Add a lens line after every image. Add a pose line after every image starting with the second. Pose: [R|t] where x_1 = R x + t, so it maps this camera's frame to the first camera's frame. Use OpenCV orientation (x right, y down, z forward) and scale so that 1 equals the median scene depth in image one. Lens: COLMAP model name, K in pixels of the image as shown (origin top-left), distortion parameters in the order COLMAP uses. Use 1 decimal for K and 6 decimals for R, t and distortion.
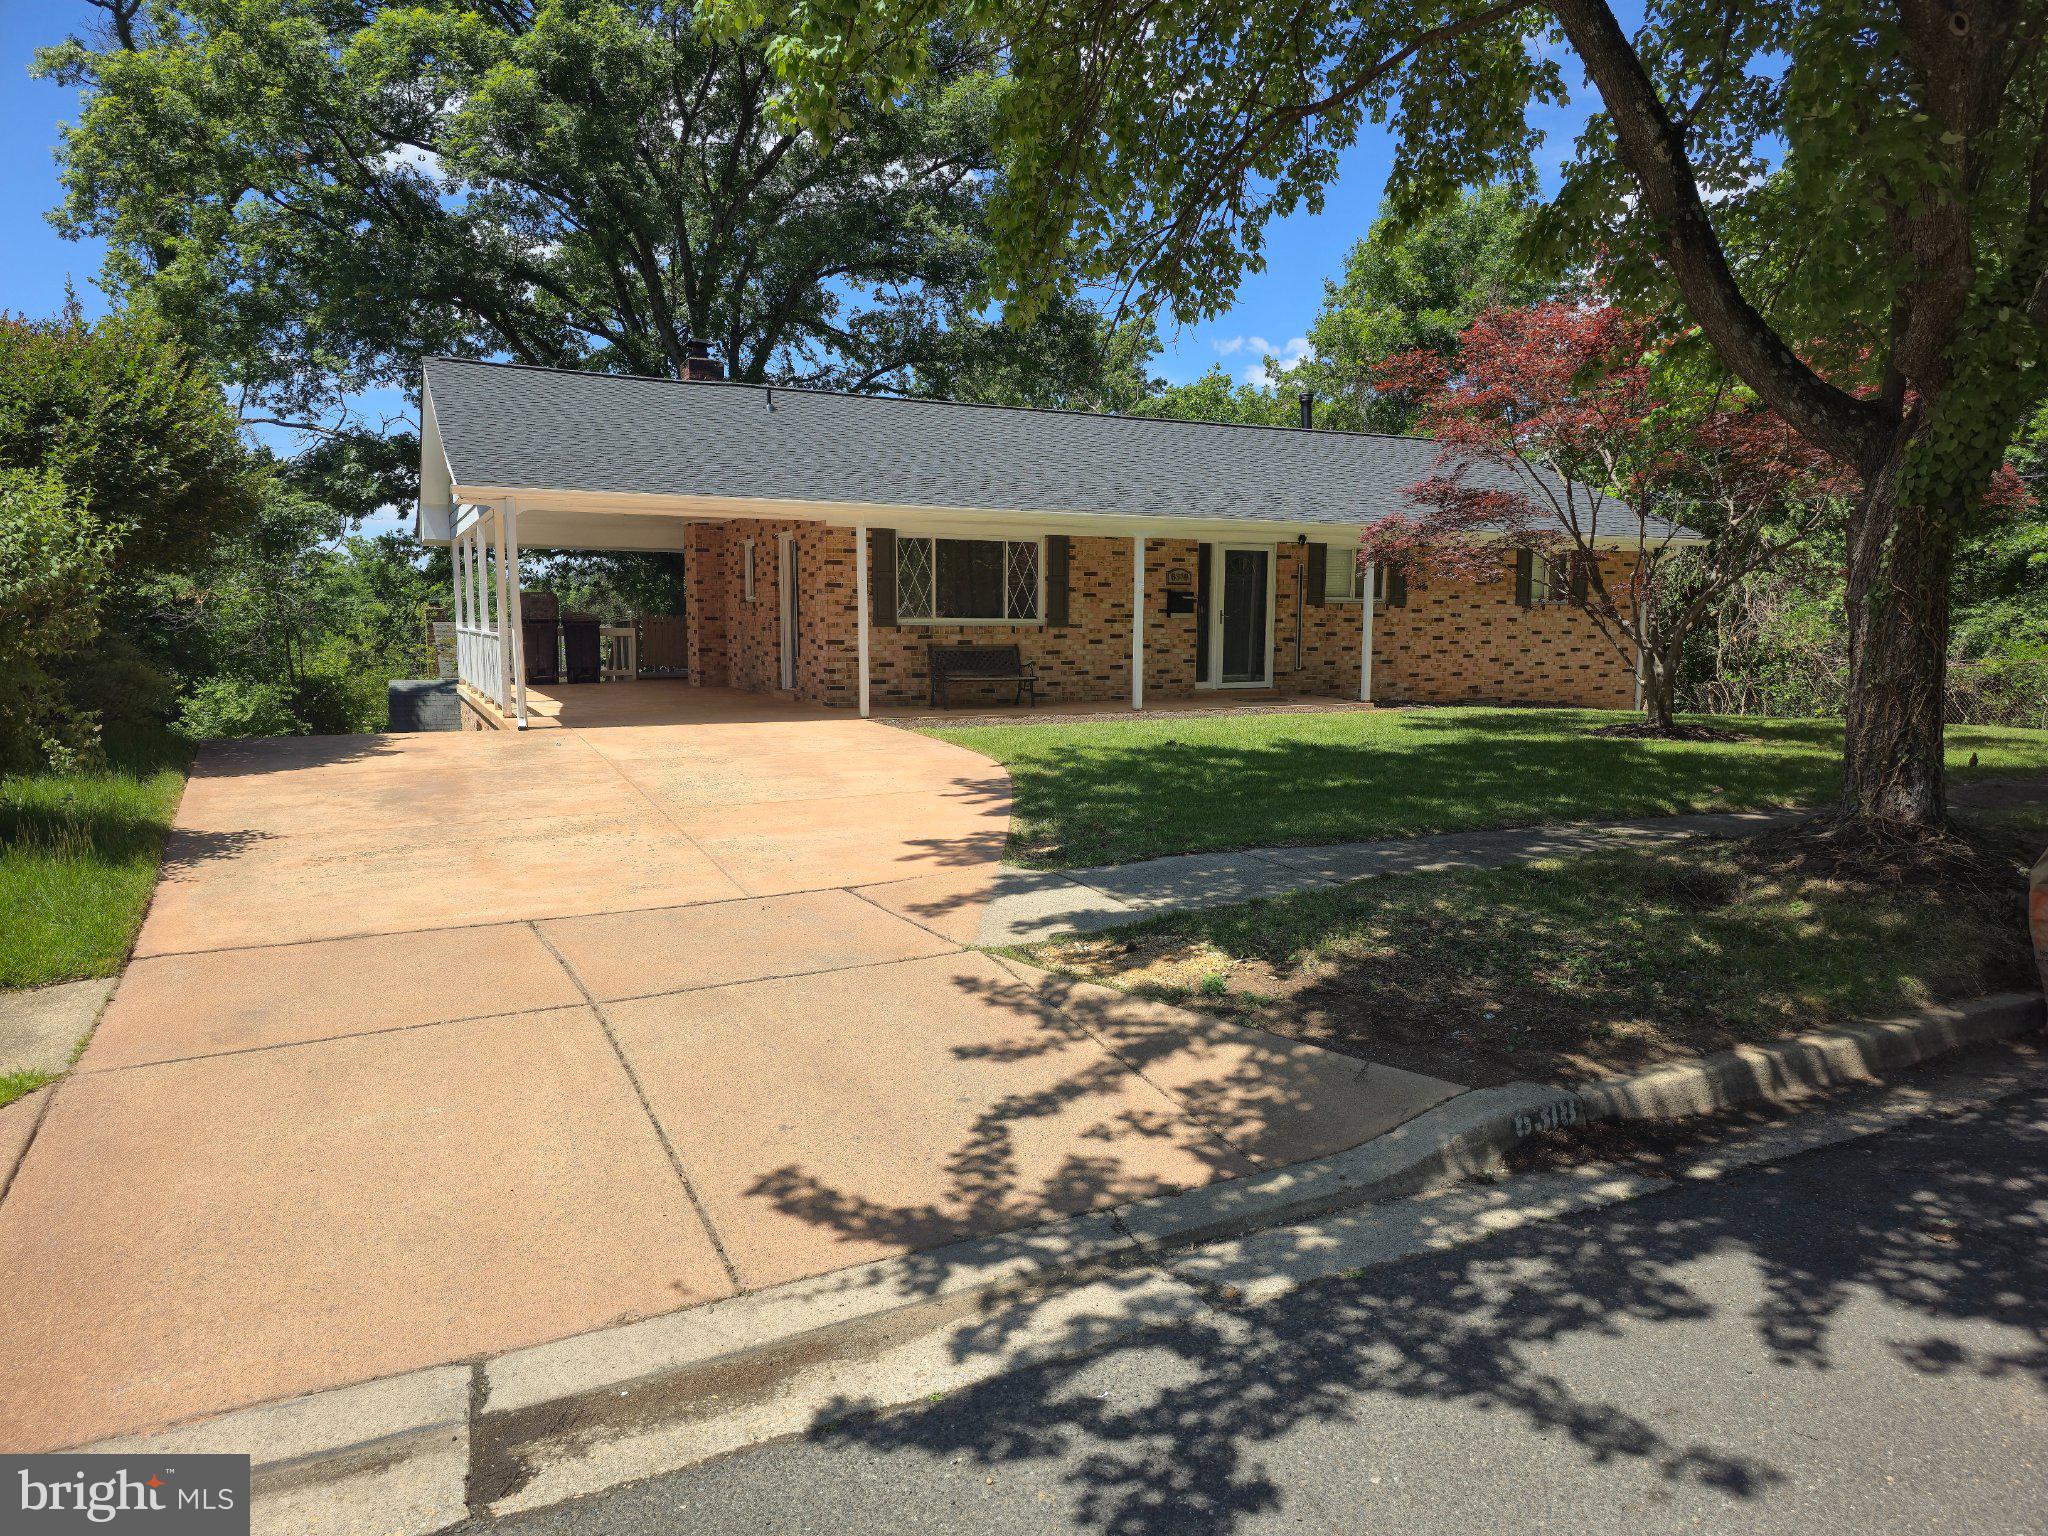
lens RADIAL K [[1377.7, 0, 1027.5], [0, 1377.7, 768.2], [0, 0, 1]] dist [0.112718, -0.143680]
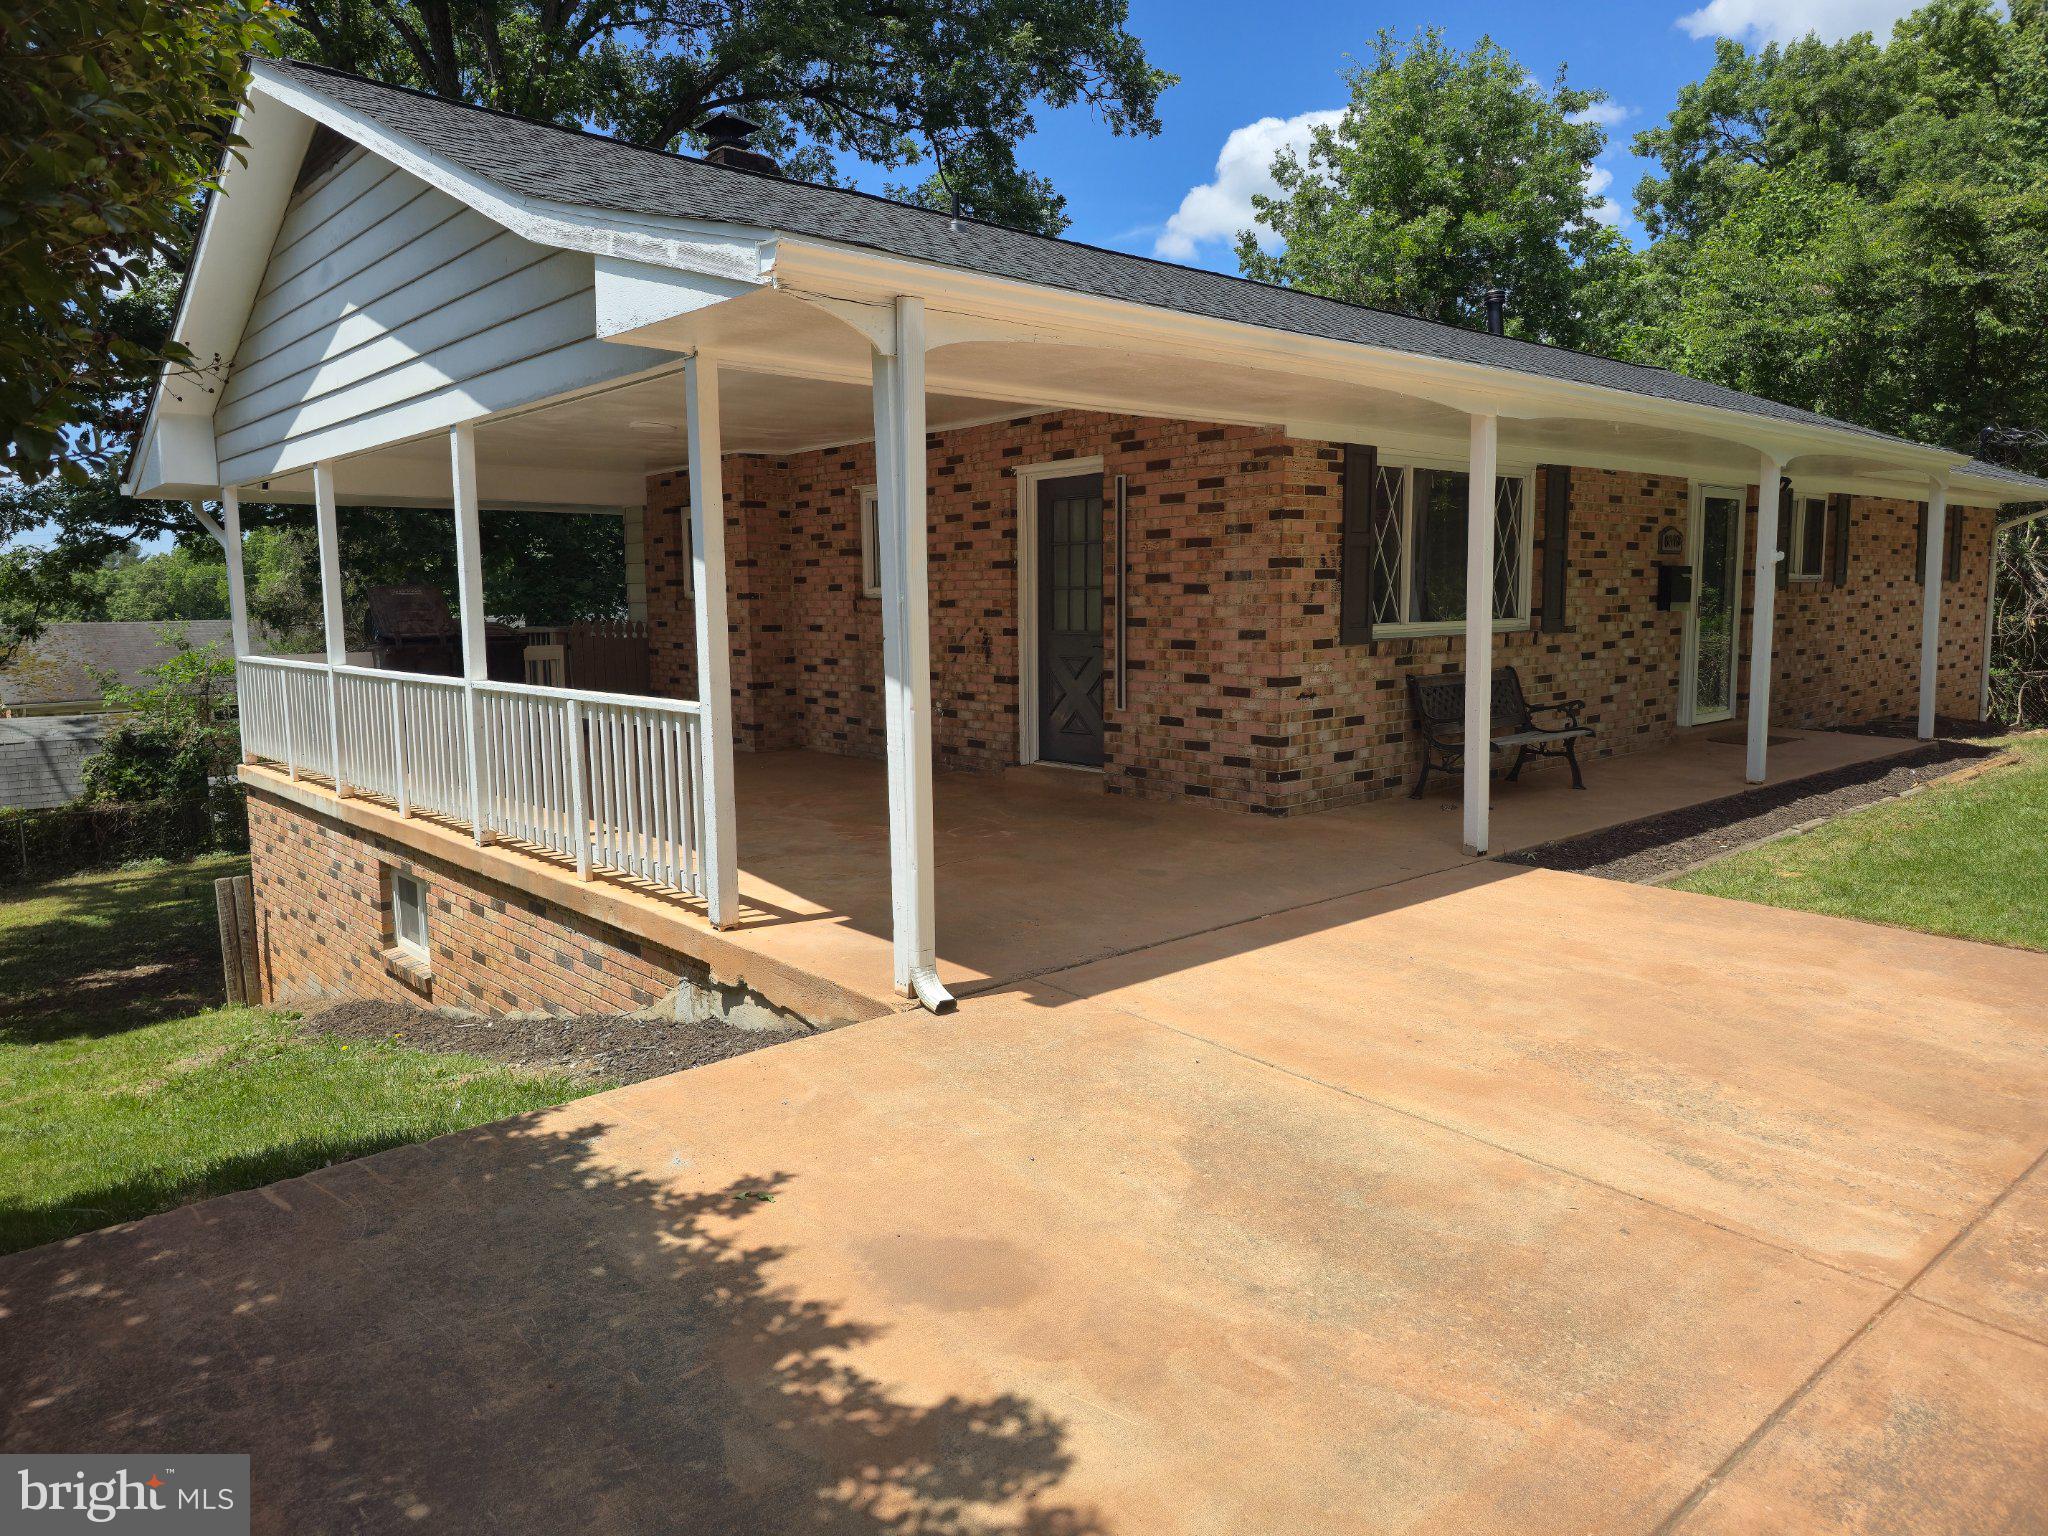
lens RADIAL K [[1377.7, 0, 1027.5], [0, 1377.7, 768.2], [0, 0, 1]] dist [0.112718, -0.143680]
pose [[0.961501, -0.050744, 0.270077, -0.371874], [0.046801, 0.998683, 0.021022, -0.078392], [-0.270788, -0.007572, 0.962609, 0.583297]]
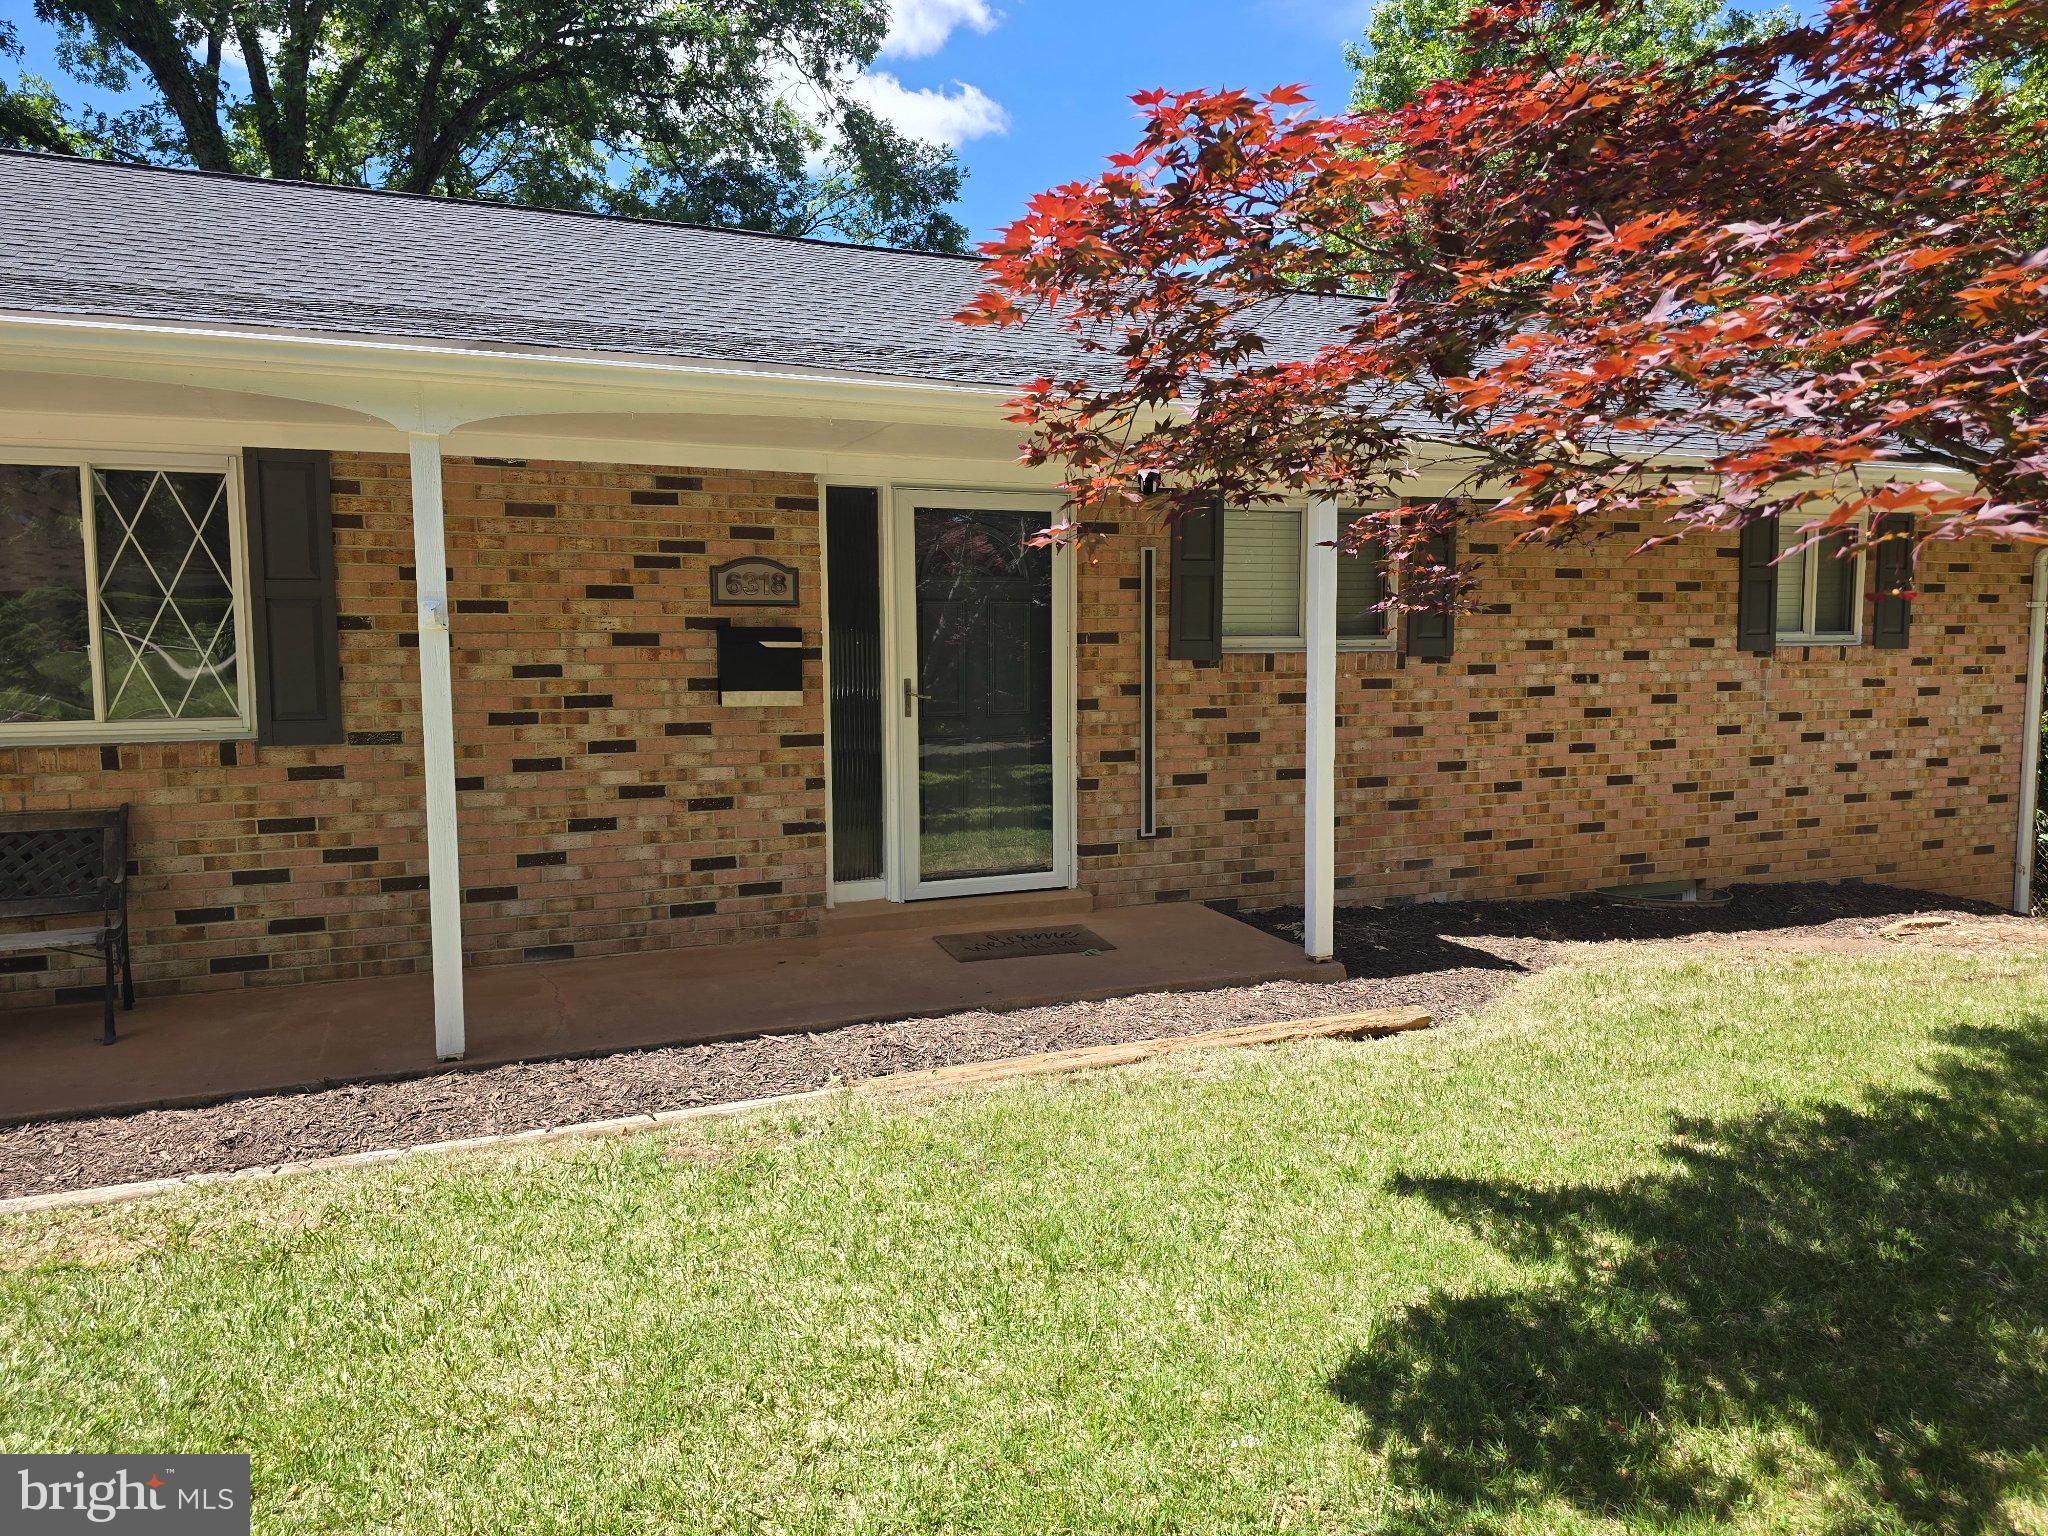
lens RADIAL K [[1410.1, 0, 1034.3], [0, 1410.1, 756.7], [0, 0, 1]] dist [0.121337, -0.159326]
pose [[0.998272, -0.004581, -0.058578, 0.230042], [0.003029, 0.999643, -0.026554, -0.101203], [0.058678, 0.026331, 0.997930, 0.769461]]
